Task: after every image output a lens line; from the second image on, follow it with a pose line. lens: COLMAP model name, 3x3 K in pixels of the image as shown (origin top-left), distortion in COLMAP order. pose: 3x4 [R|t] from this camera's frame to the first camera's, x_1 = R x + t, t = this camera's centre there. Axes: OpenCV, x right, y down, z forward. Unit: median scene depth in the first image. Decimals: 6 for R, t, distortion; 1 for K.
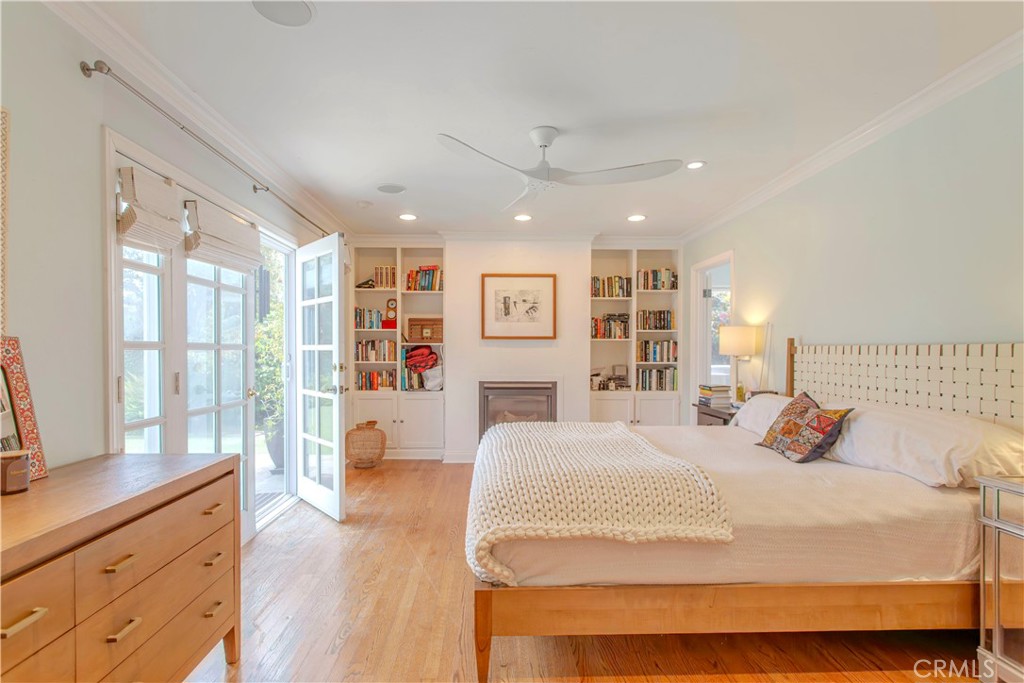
lens RADIAL K [[500.0, 0, 508.5], [0, 500.0, 348.3], [0, 0, 1]] dist [-0.000204, -0.000009]
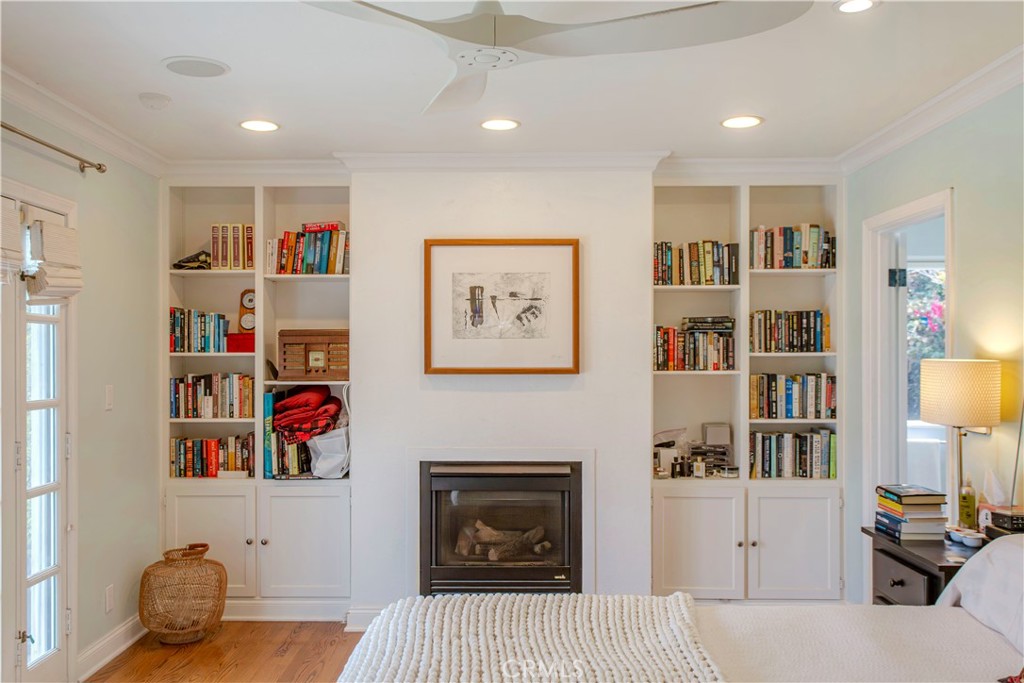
lens RADIAL K [[910.6, 0, 512.0], [0, 910.6, 341.5], [0, 0, 1]] dist [0.007796, 0.002033]
pose [[0.999291, -0.002887, -0.037535, 0.061152], [0.002457, 0.999931, -0.011476, -0.038018], [0.037566, 0.011375, 0.999229, 0.116494]]
